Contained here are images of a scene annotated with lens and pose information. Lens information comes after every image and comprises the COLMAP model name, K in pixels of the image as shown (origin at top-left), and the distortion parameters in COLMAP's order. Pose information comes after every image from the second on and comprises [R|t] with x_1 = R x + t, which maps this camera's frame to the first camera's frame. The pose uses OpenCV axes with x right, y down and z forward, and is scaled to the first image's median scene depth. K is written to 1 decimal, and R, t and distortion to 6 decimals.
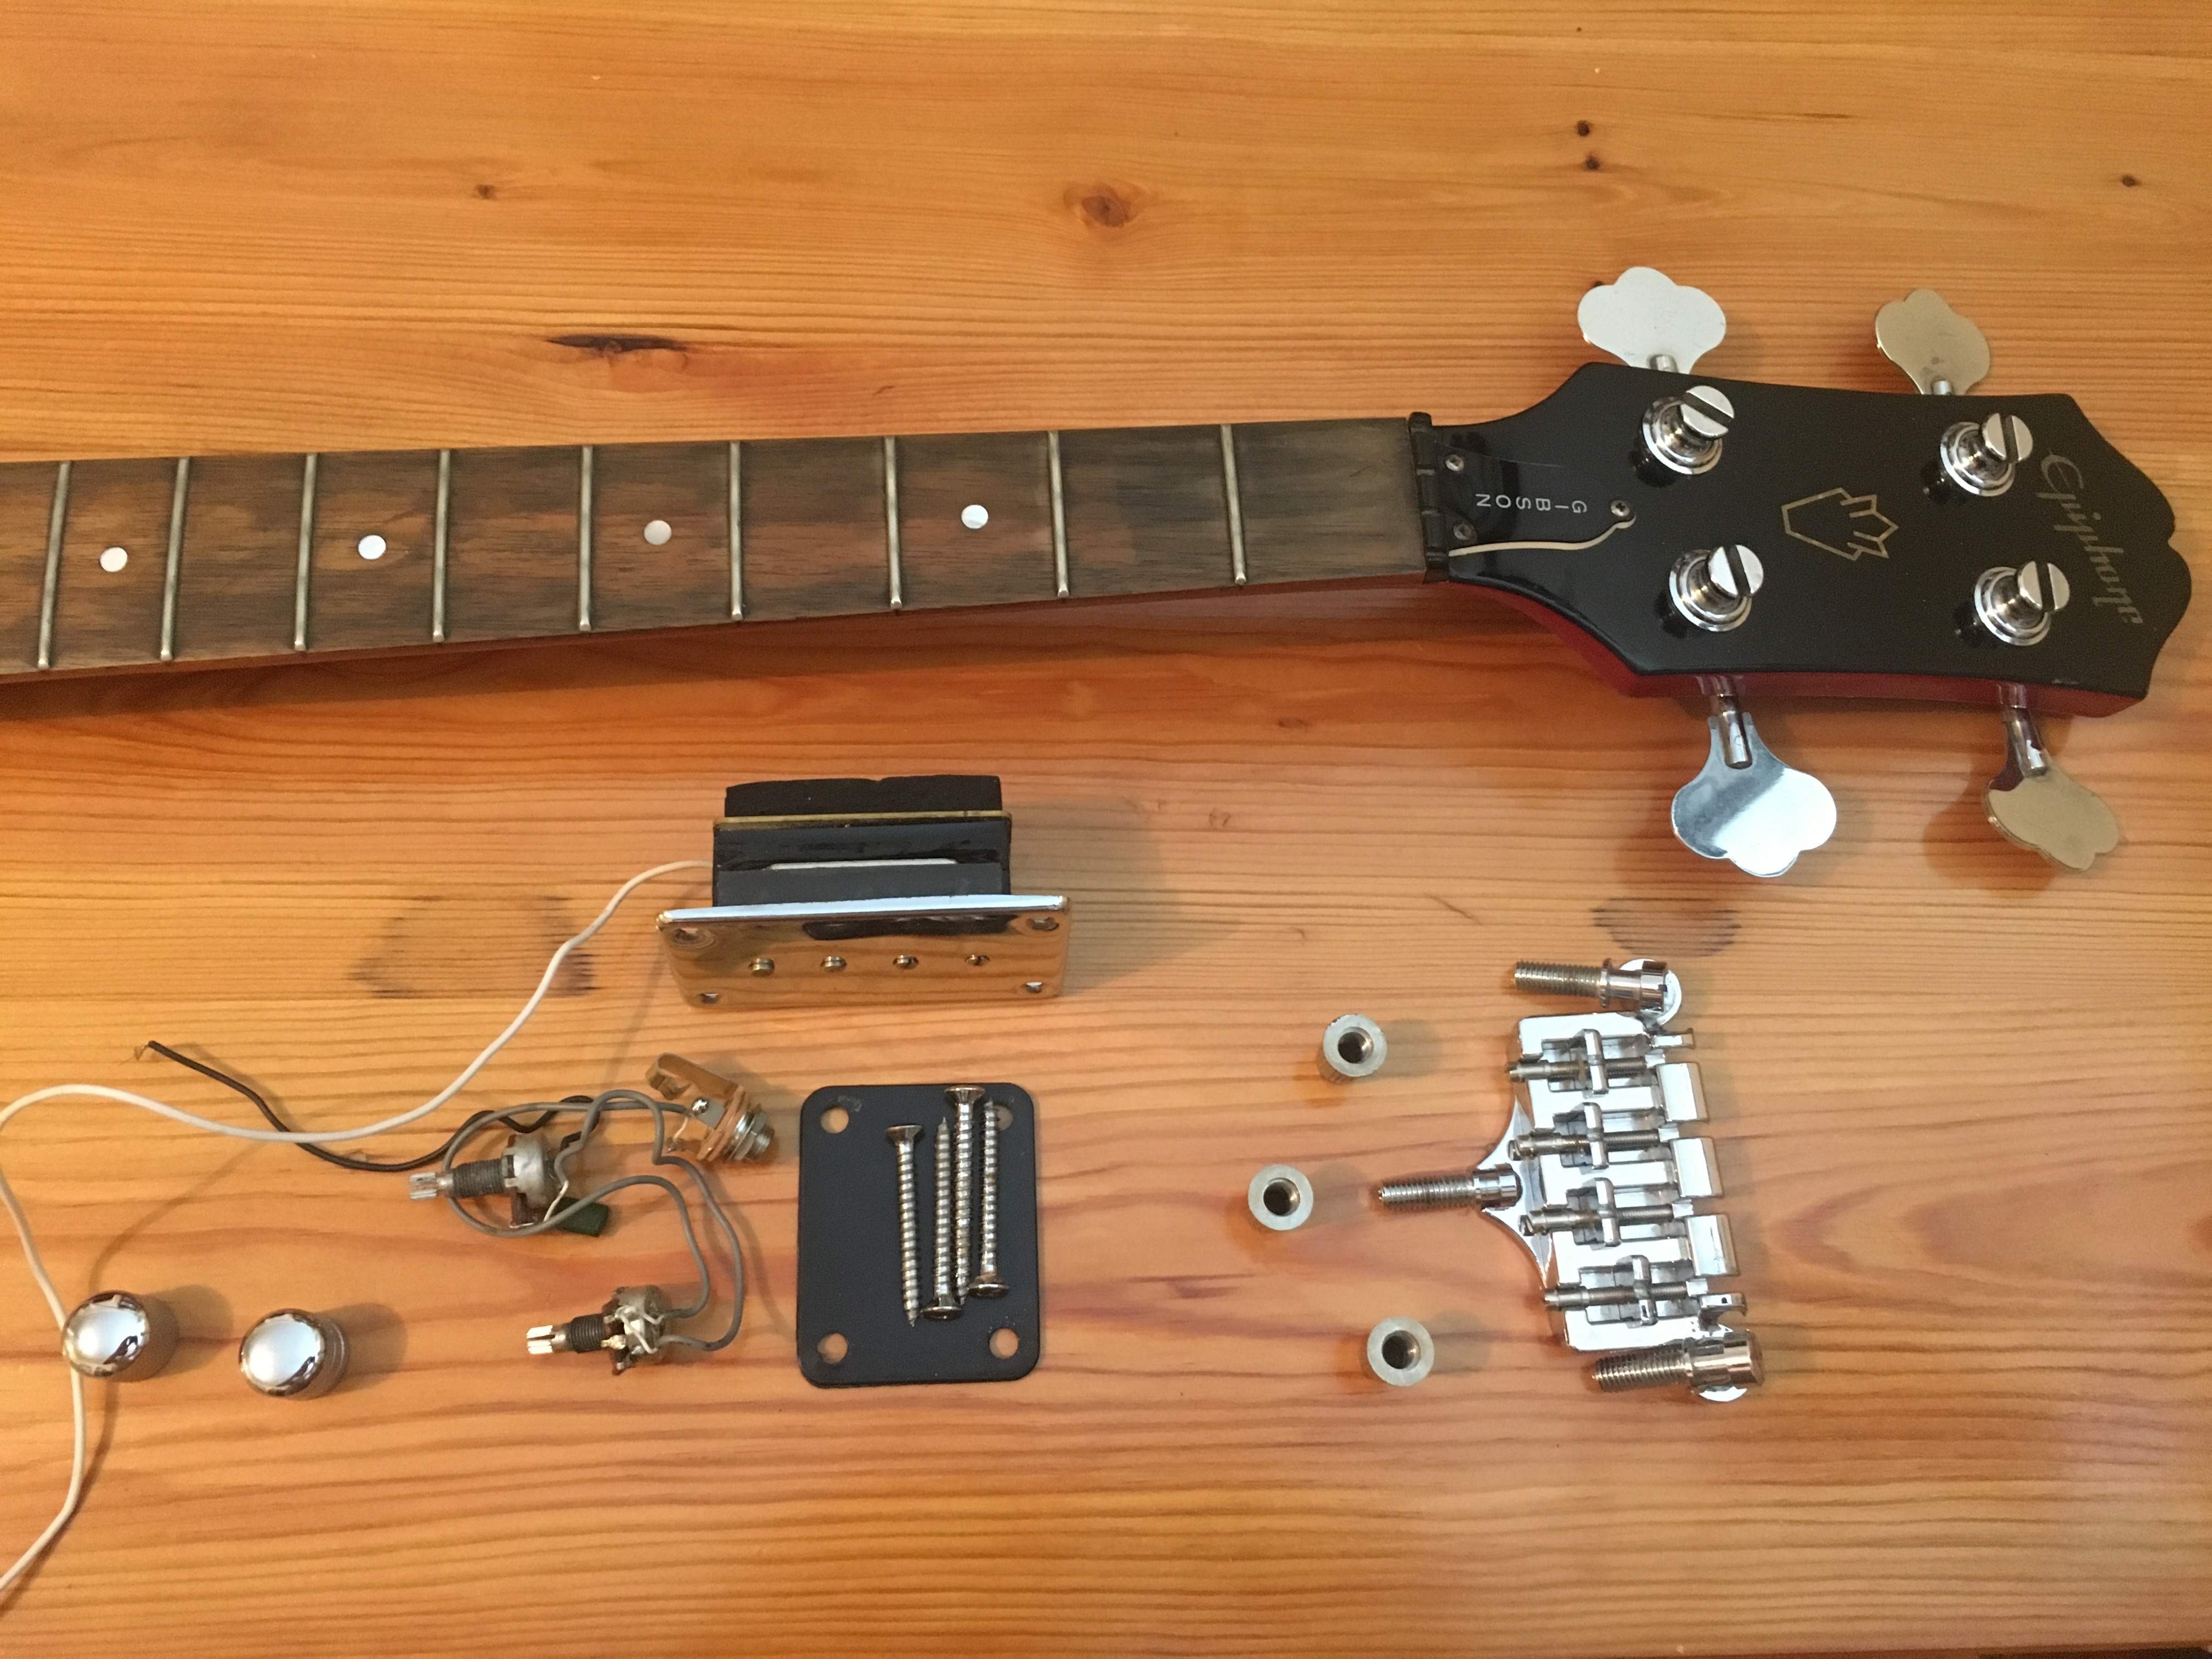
lens RADIAL K [[1908.5, 0, 1100.4], [0, 1908.5, 896.1], [0, 0, 1]] dist [0.060076, -0.064901]
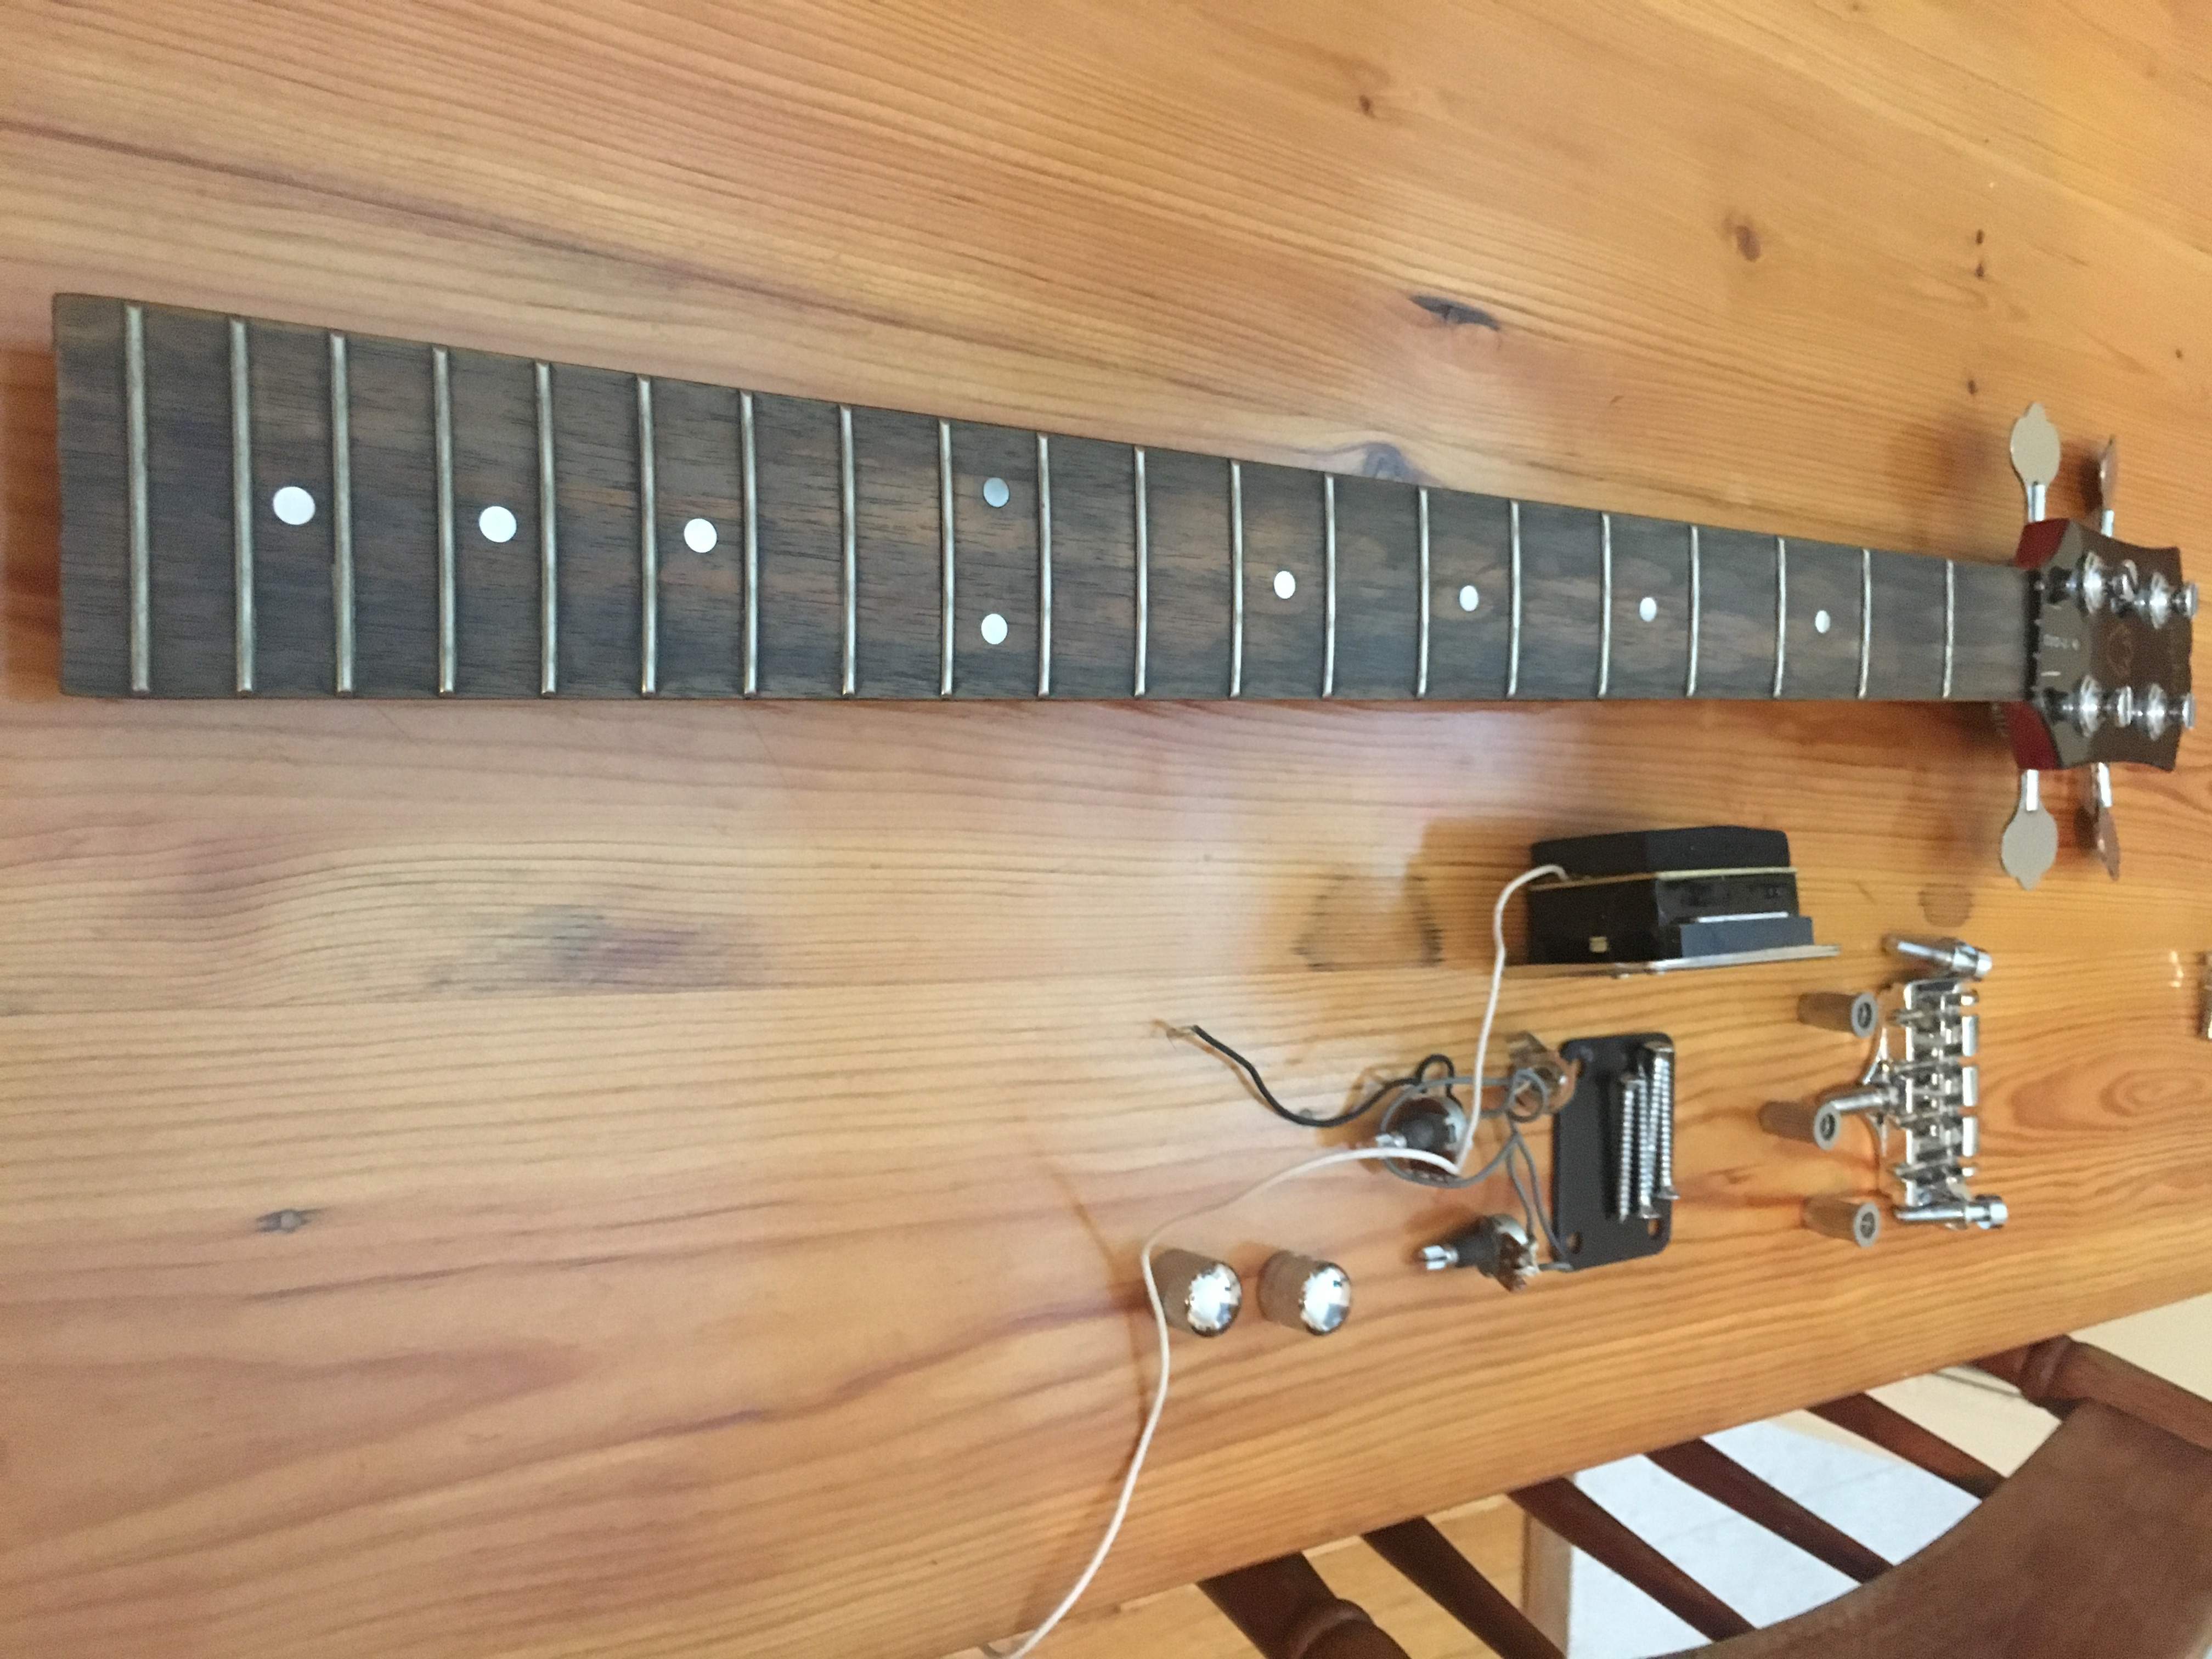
lens RADIAL K [[1908.5, 0, 1100.4], [0, 1908.5, 896.1], [0, 0, 1]] dist [0.060076, -0.064901]
pose [[0.825453, 0.024241, 0.563949, -1.098793], [-0.210817, 0.940022, 0.268168, -0.257609], [-0.523624, -0.340250, 0.781055, 0.215900]]
